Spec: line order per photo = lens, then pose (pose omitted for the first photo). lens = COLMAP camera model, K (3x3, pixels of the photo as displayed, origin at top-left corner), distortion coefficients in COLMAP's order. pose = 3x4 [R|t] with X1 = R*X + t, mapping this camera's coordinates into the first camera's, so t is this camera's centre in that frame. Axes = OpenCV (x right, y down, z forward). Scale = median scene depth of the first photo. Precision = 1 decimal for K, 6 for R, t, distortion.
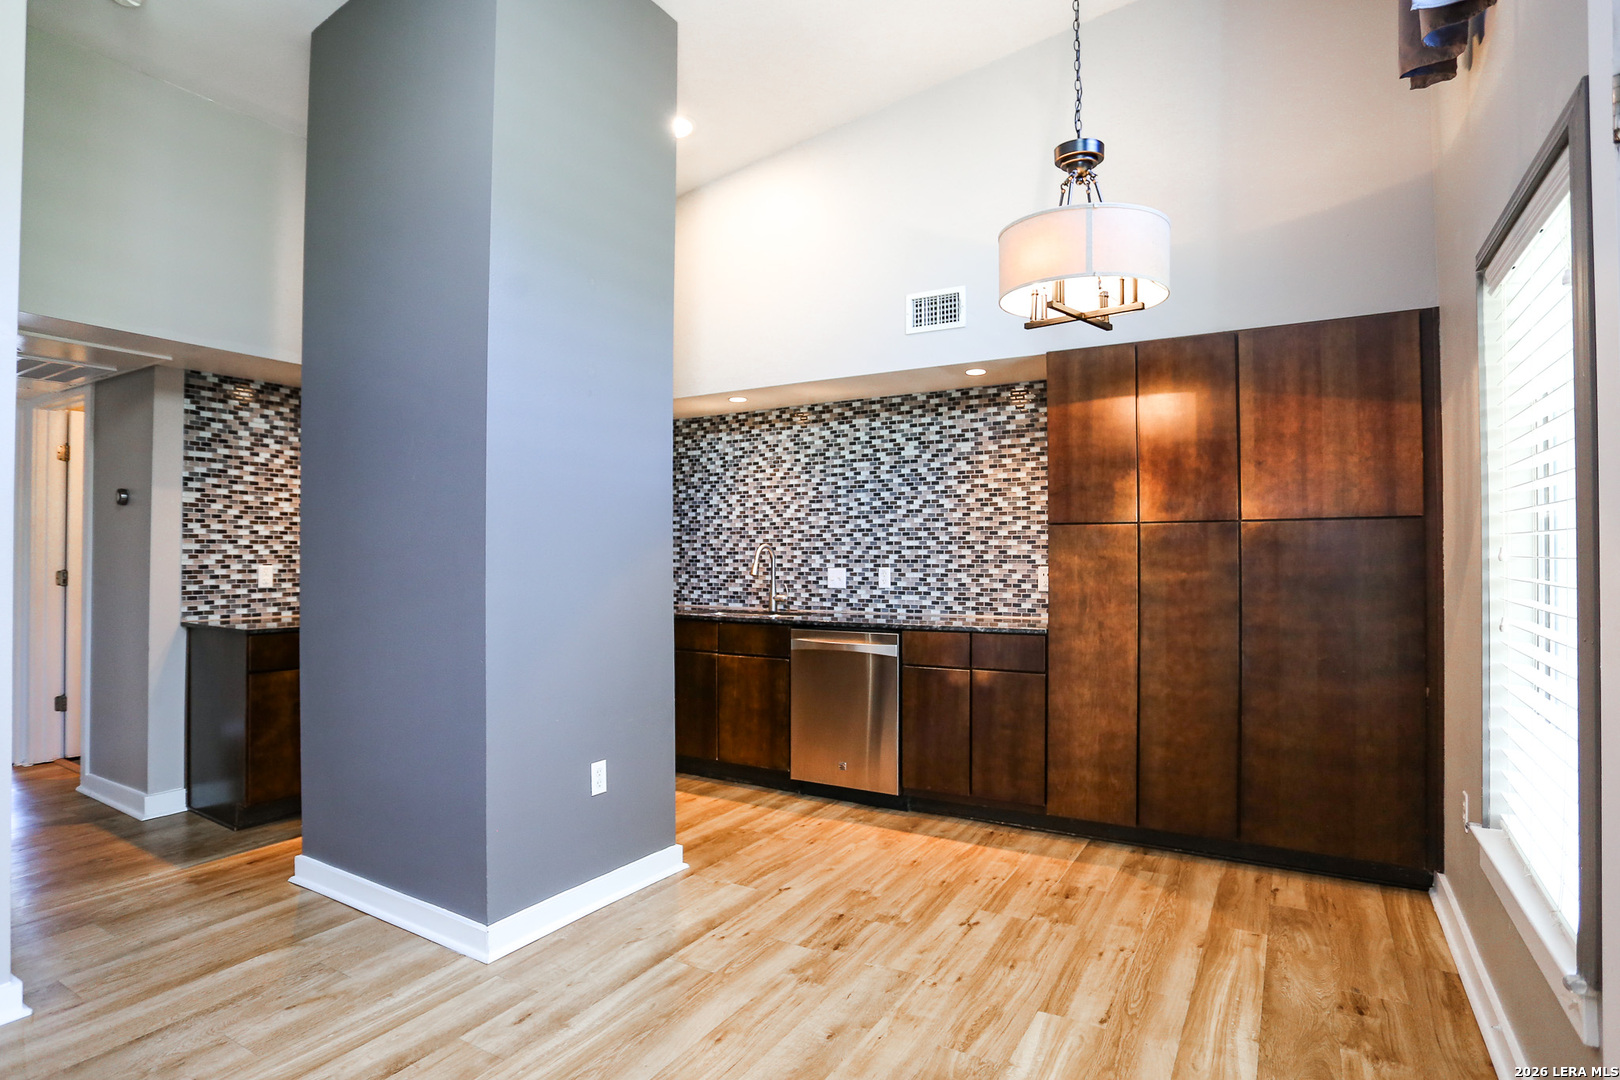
lens RADIAL K [[846.5, 0, 789.2], [0, 846.5, 543.2], [0, 0, 1]] dist [-0.086211, 0.040483]
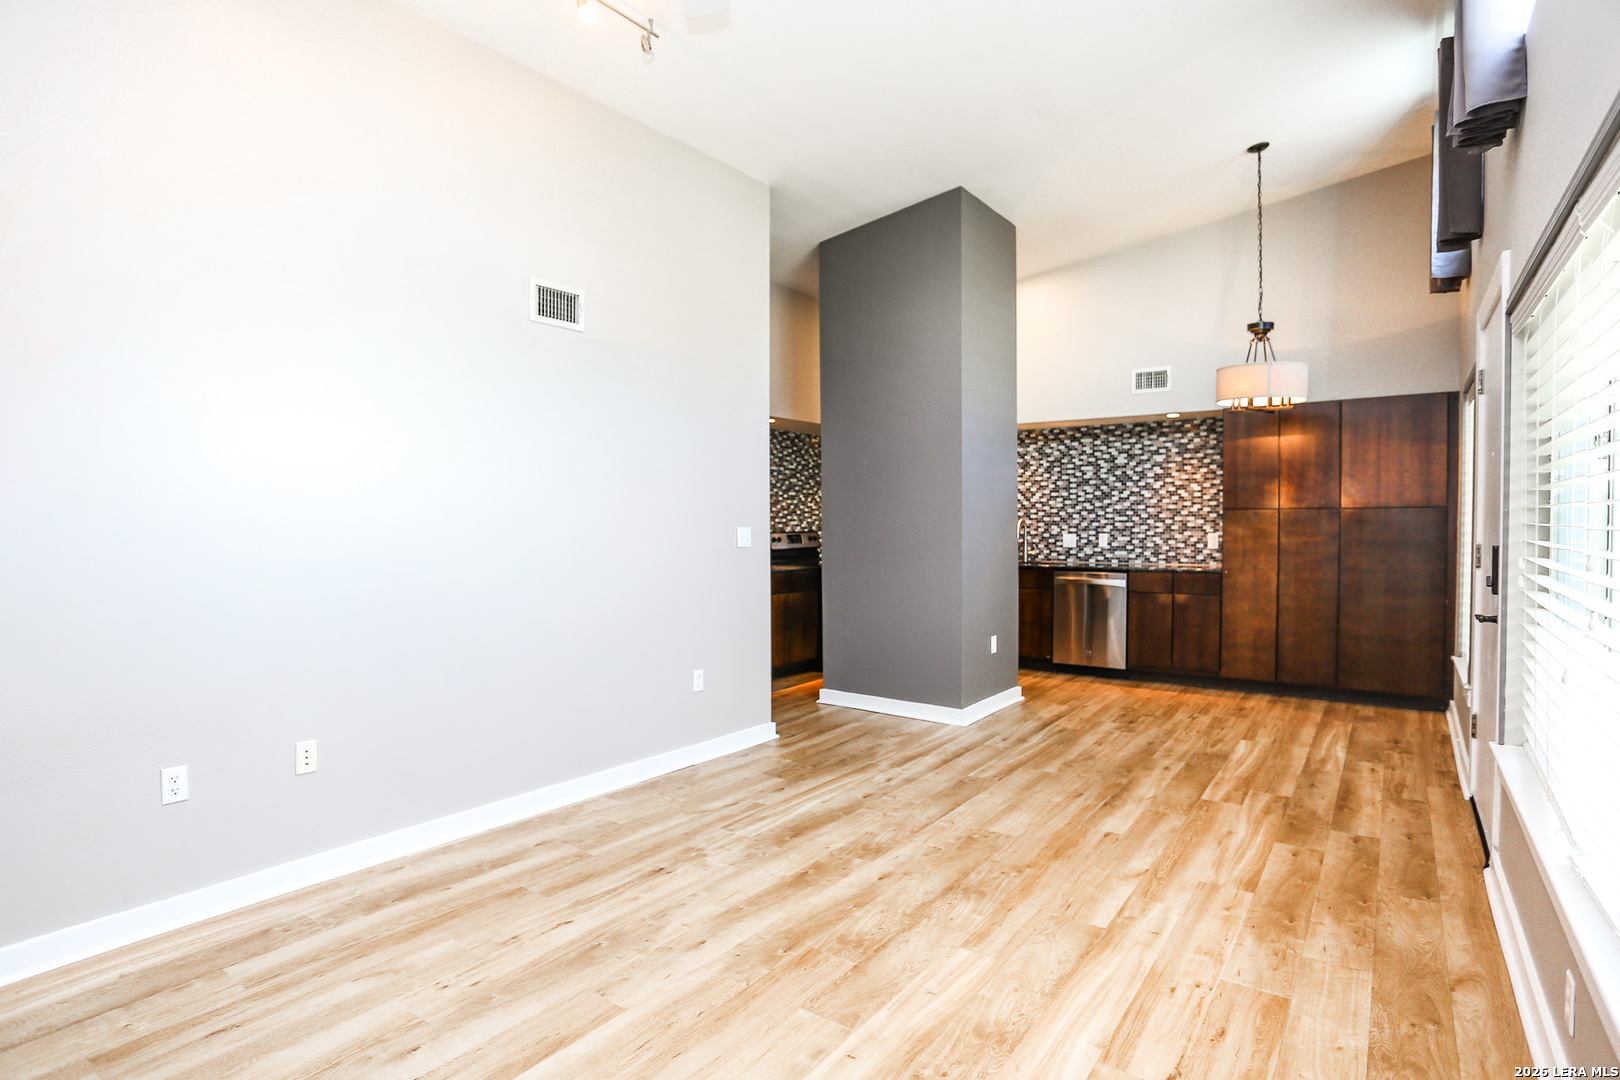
lens RADIAL K [[813.7, 0, 791.8], [0, 813.7, 542.3], [0, 0, 1]] dist [-0.082485, 0.036524]
pose [[0.994490, -0.001588, -0.104820, -0.338864], [0.006036, 0.999094, 0.042130, -0.024578], [0.104658, -0.042530, 0.993598, -0.609259]]
